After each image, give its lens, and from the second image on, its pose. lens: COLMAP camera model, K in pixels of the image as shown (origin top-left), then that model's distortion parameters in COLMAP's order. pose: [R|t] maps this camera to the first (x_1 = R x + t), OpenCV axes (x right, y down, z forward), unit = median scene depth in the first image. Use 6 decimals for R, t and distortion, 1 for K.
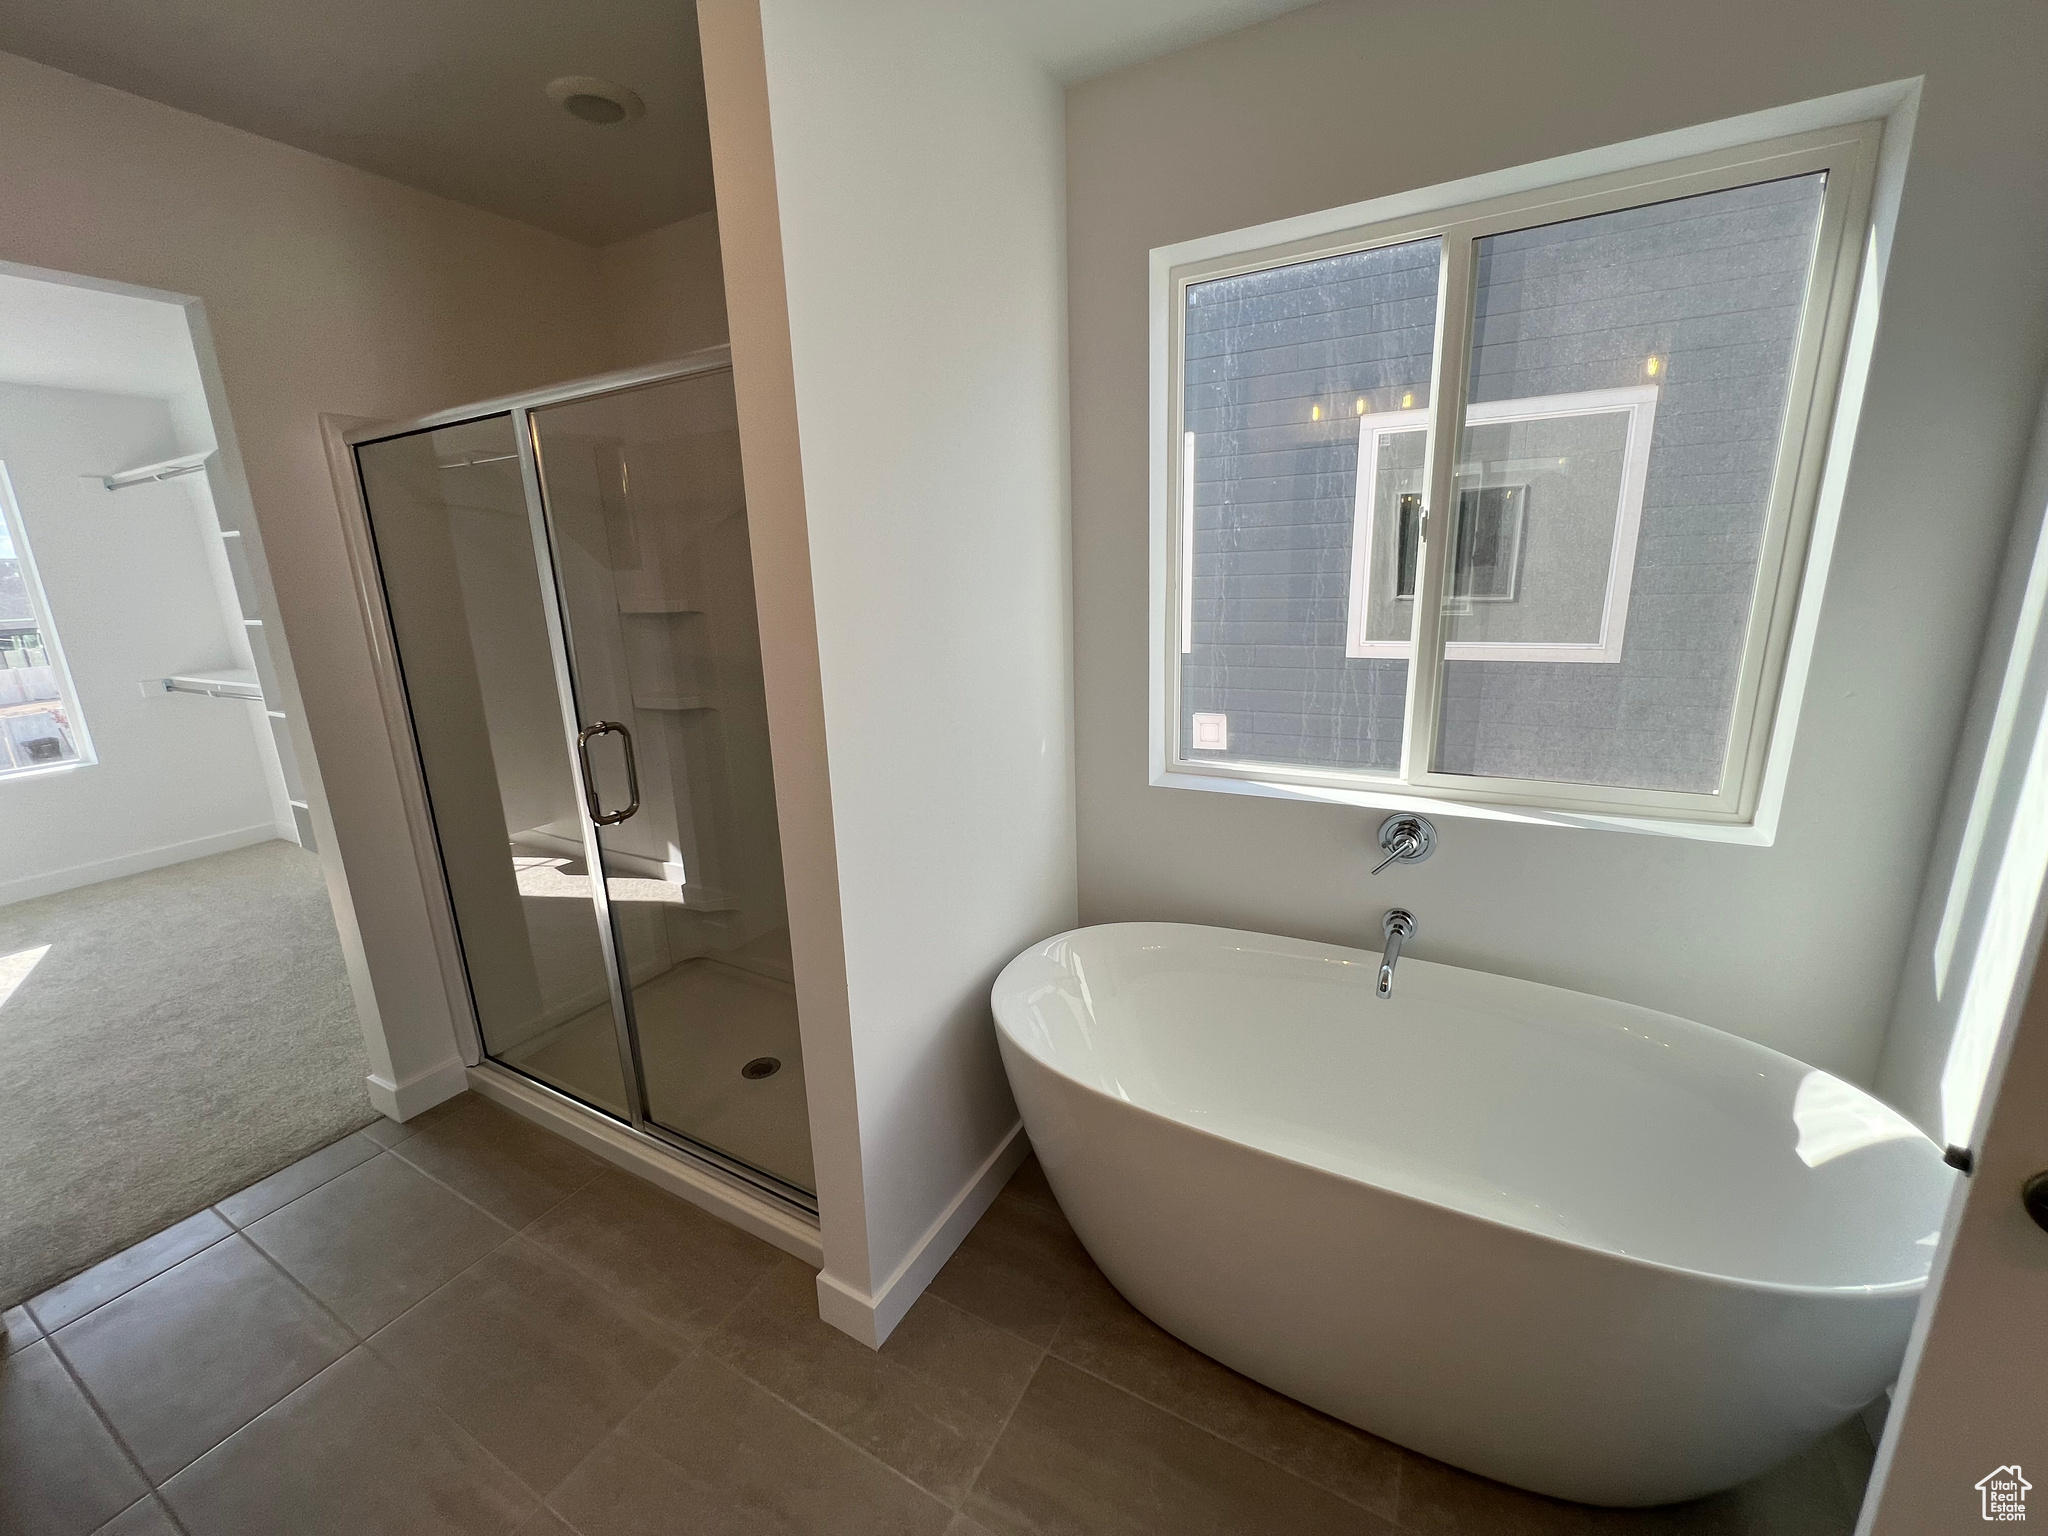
lens RADIAL K [[820.7, 0, 1027.7], [0, 820.7, 759.7], [0, 0, 1]] dist [-0.000692, -0.001080]
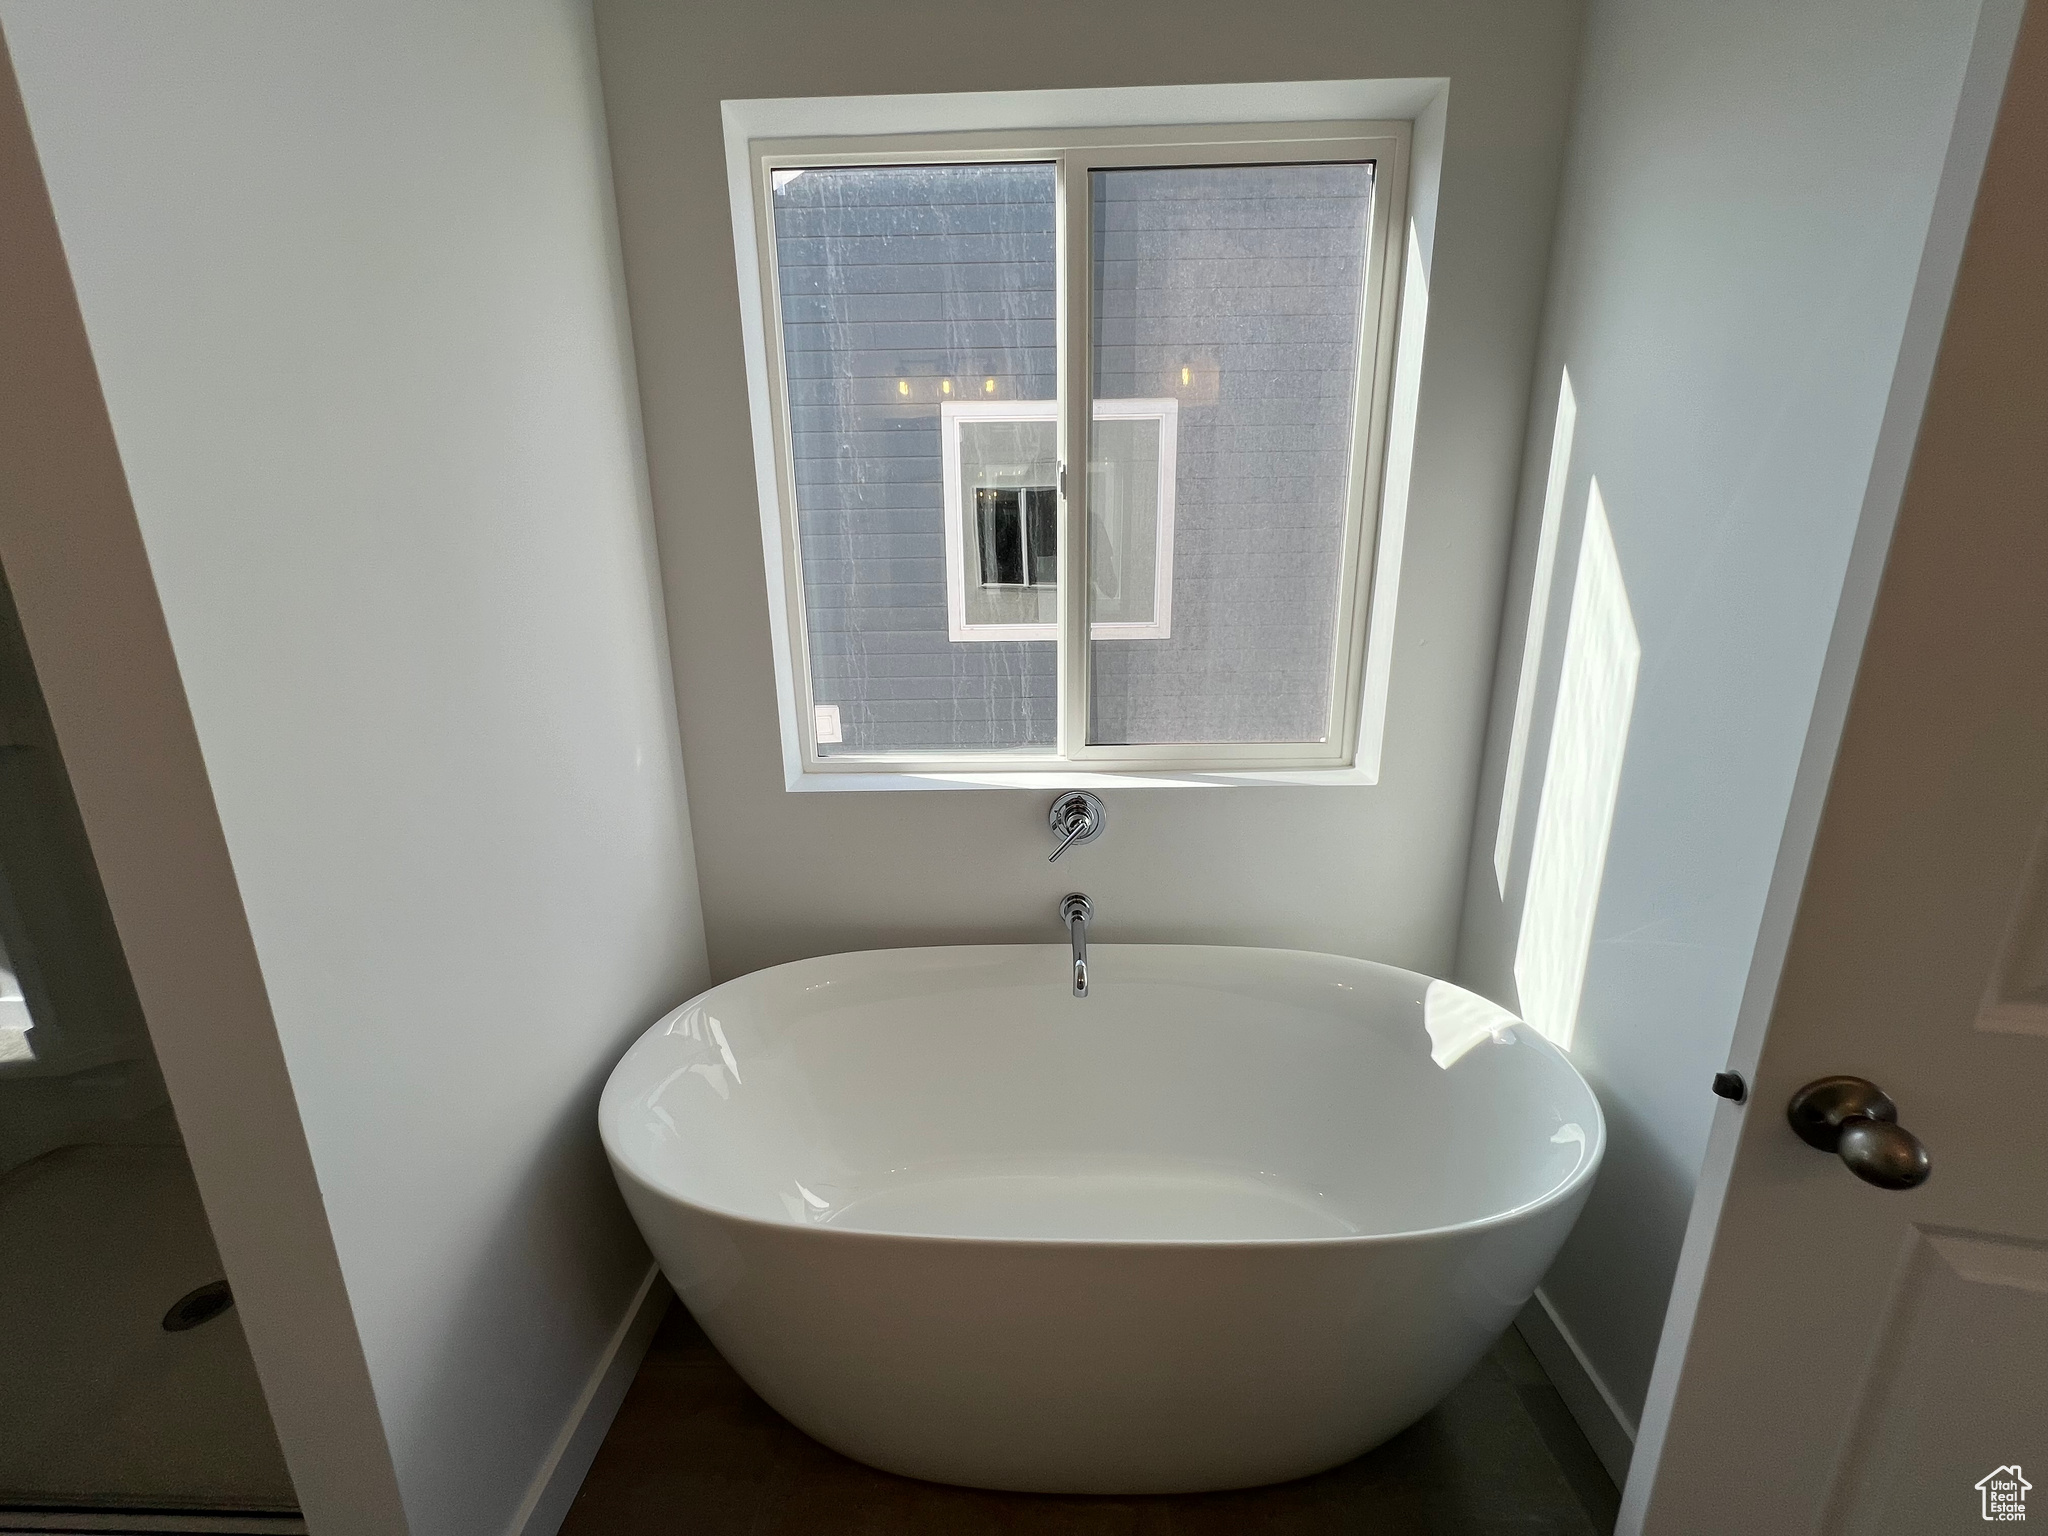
lens RADIAL K [[820.7, 0, 1021.8], [0, 820.7, 761.4], [0, 0, 1]] dist [-0.000692, -0.001080]
pose [[0.889890, -0.097991, 0.445527, -0.003241], [0.093631, 0.995097, 0.031849, -0.003581], [-0.446464, 0.013373, 0.894702, 0.190598]]
